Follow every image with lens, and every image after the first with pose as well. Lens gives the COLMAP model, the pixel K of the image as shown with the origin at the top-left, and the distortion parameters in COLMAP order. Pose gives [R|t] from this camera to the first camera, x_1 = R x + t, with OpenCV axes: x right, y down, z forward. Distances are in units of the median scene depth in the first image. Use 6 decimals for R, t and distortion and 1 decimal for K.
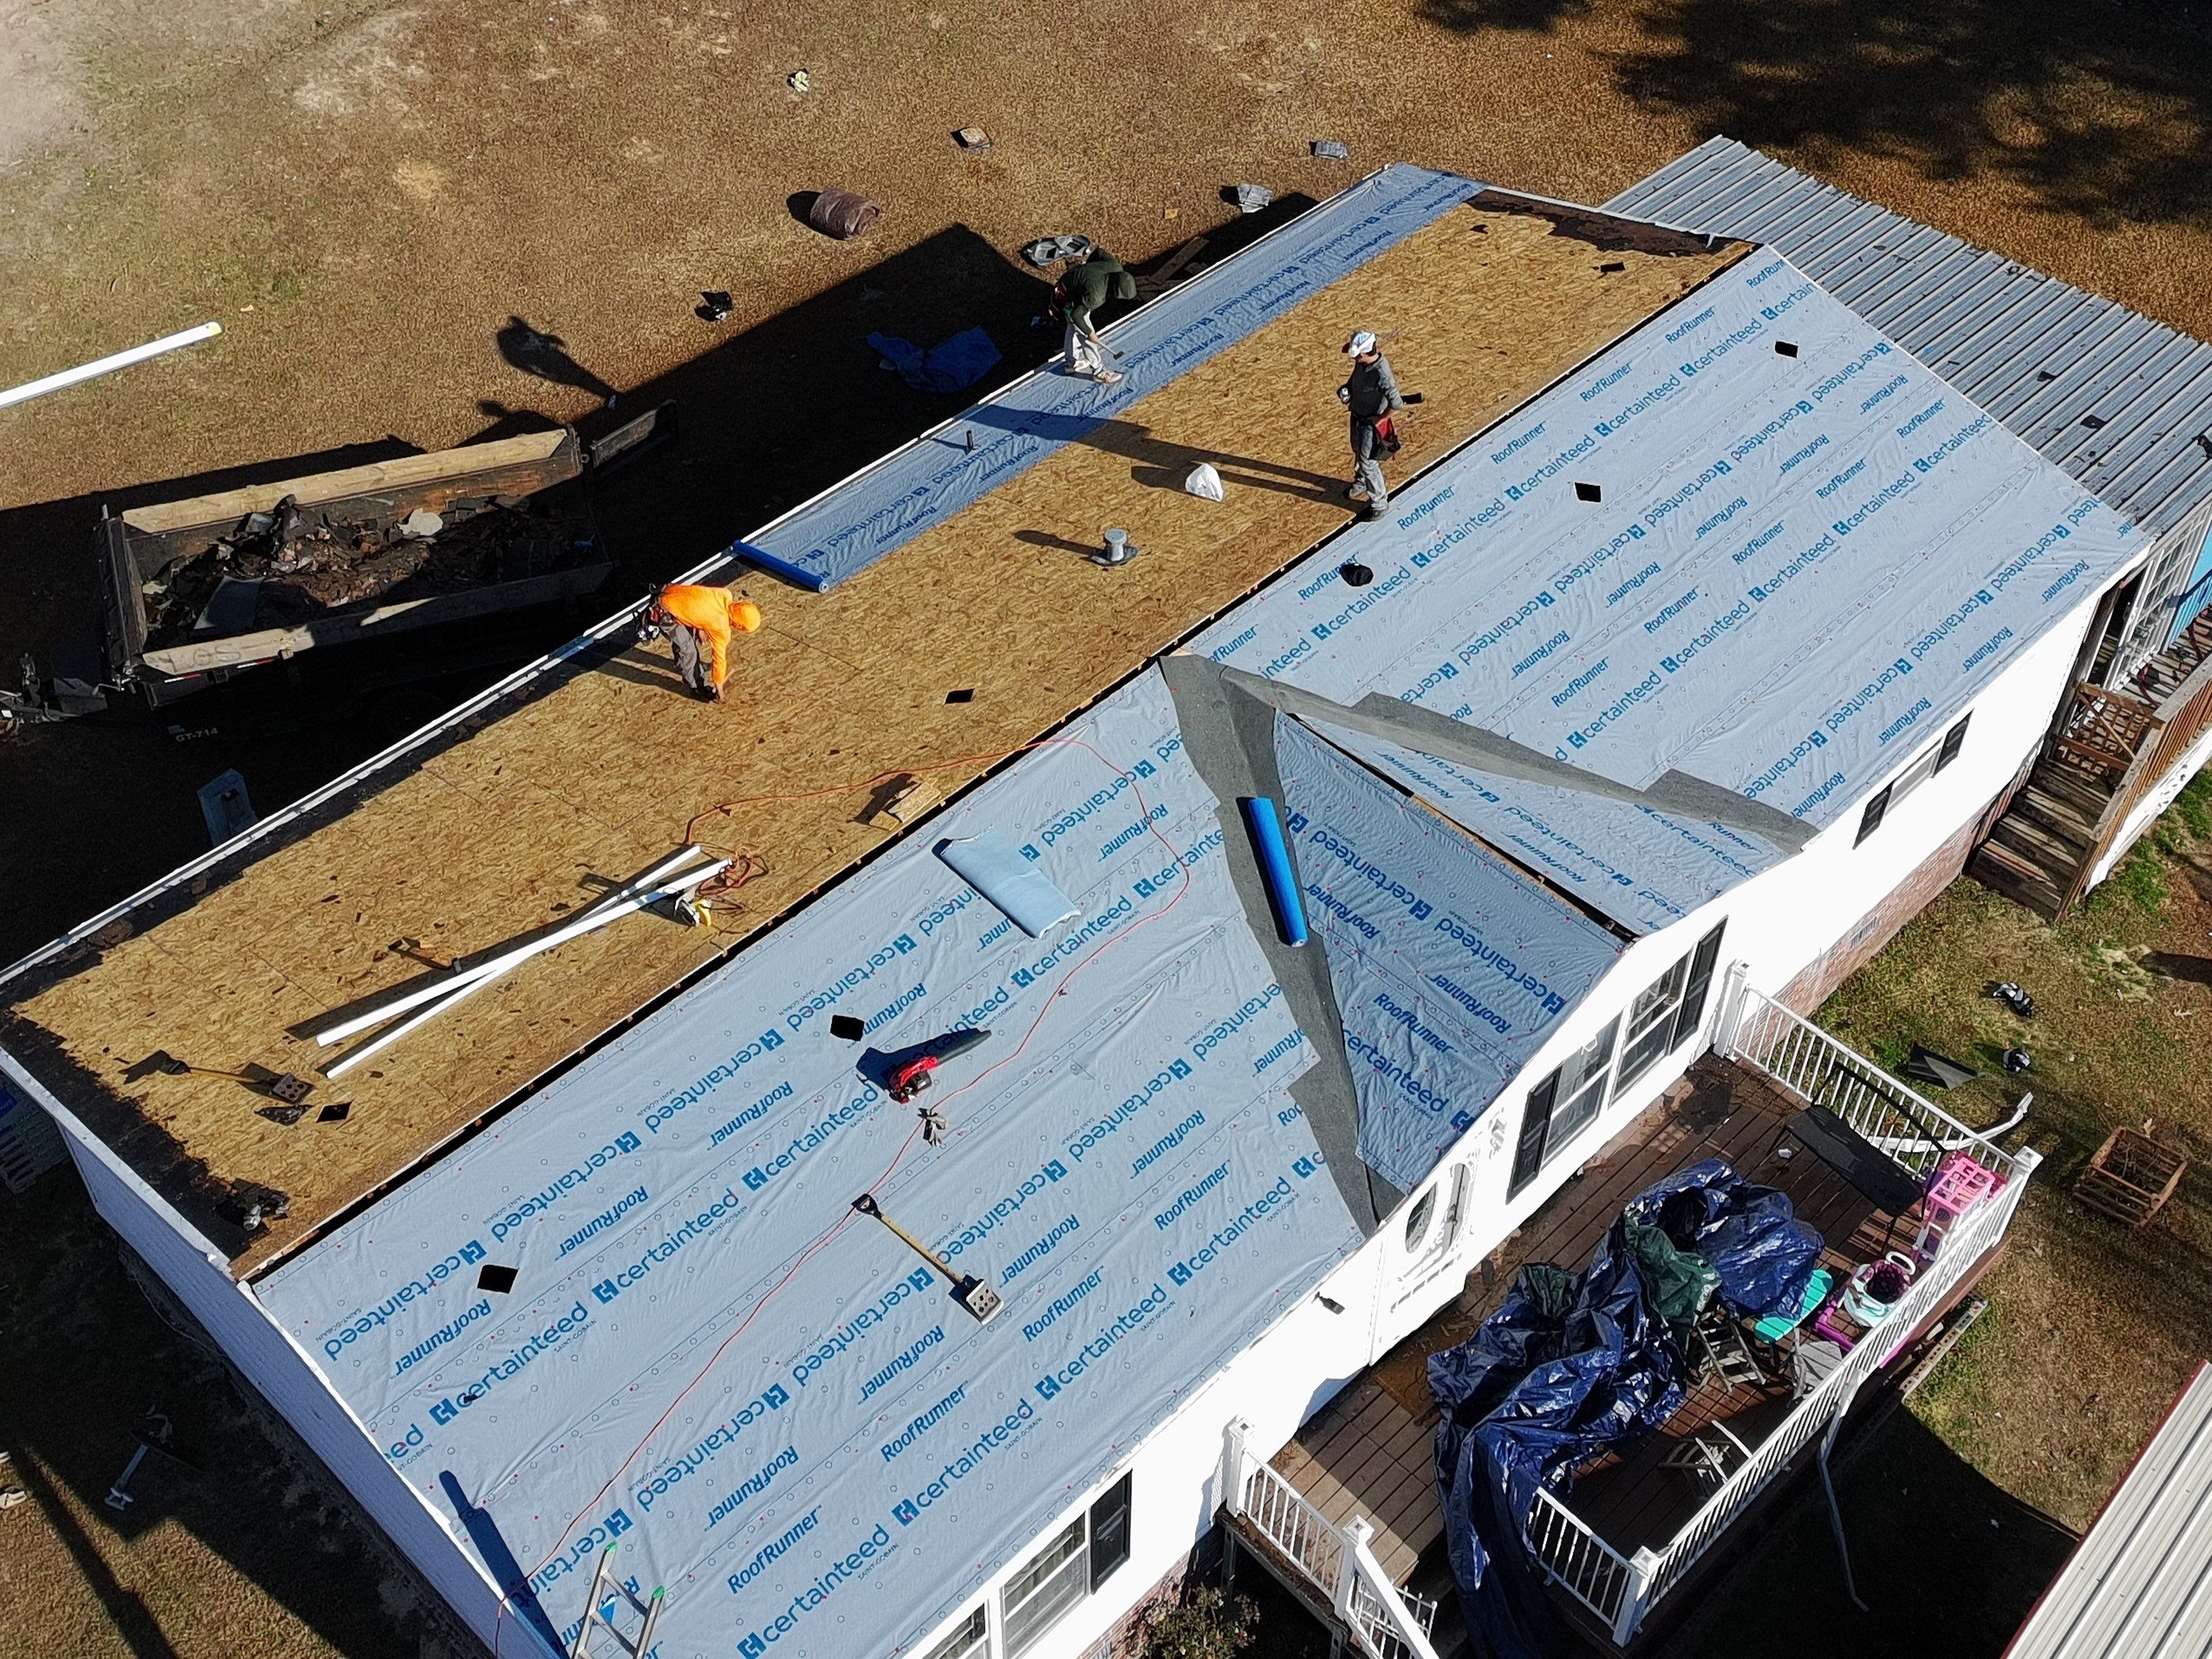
lens RADIAL K [[2485.2, 0, 1108.7], [0, 2485.2, 836.5], [0, 0, 1]] dist [-0.008830, 0.124791]
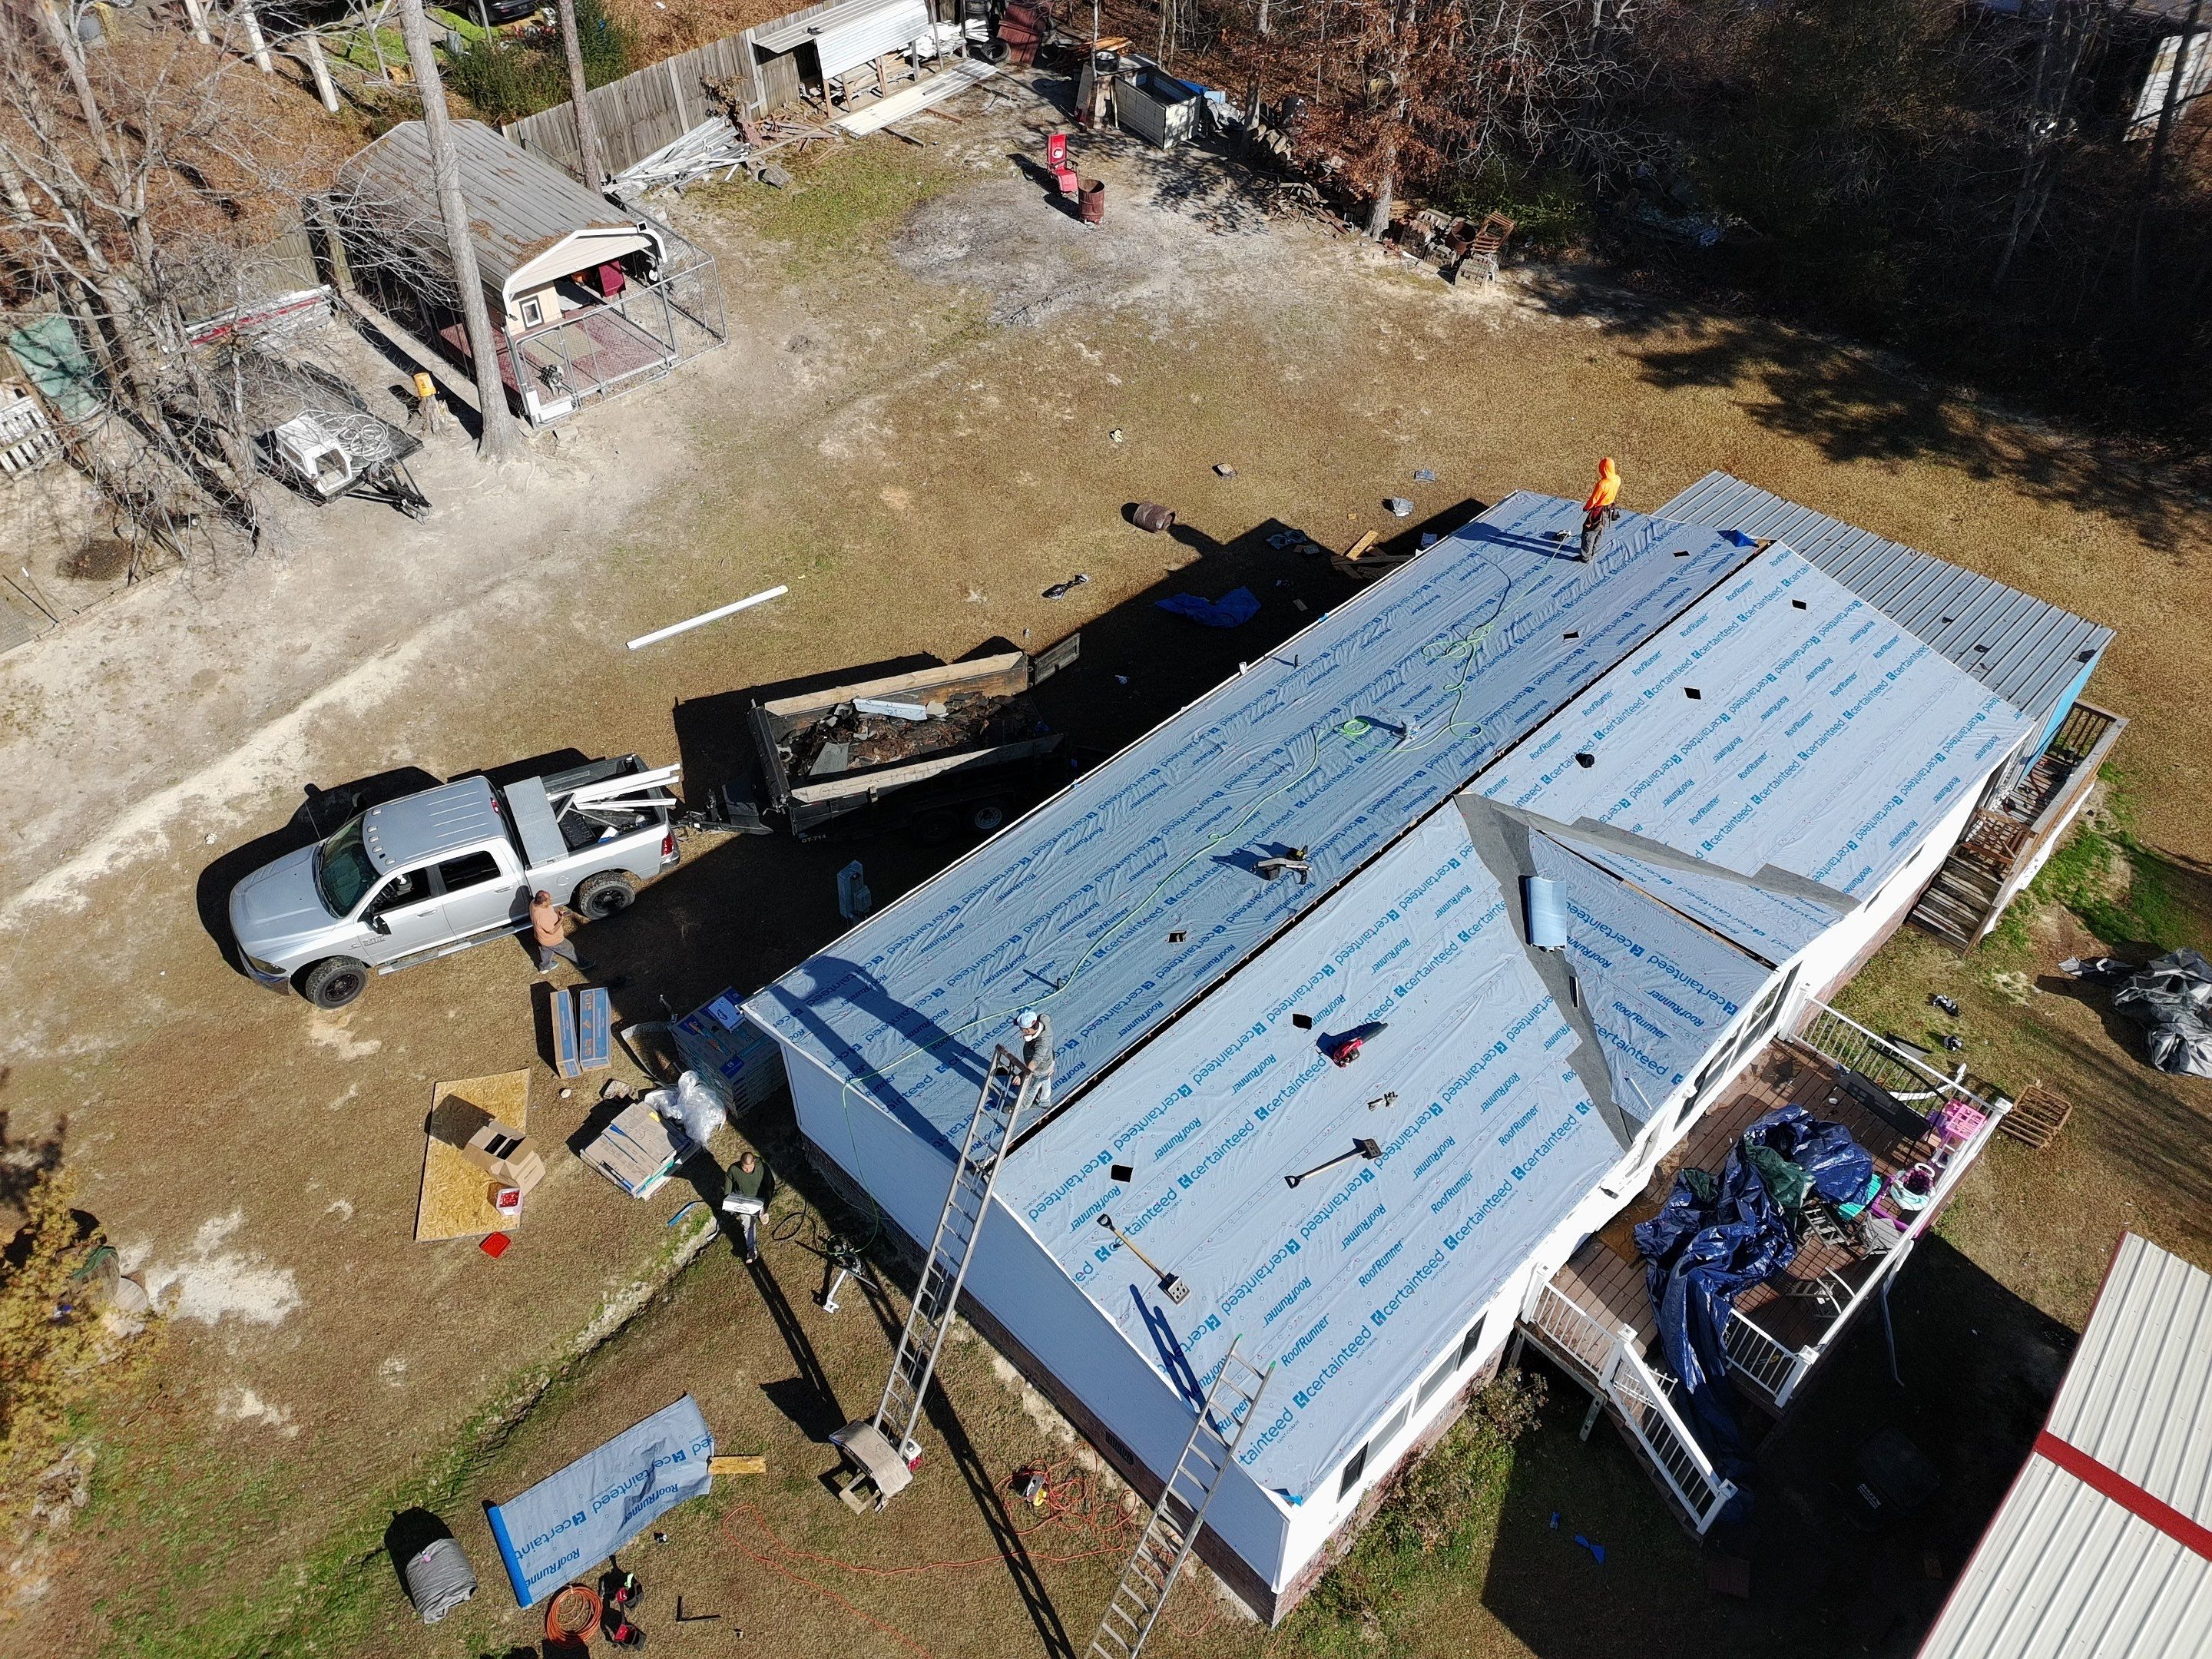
lens RADIAL K [[1585.1, 0, 1106.0], [0, 1585.1, 829.5], [0, 0, 1]] dist [0.032539, -0.039514]
pose [[0.999865, 0.001488, -0.016382, -0.190219], [-0.002131, 0.999225, -0.039295, -0.007549], [0.016311, 0.039324, 0.999093, -0.052927]]
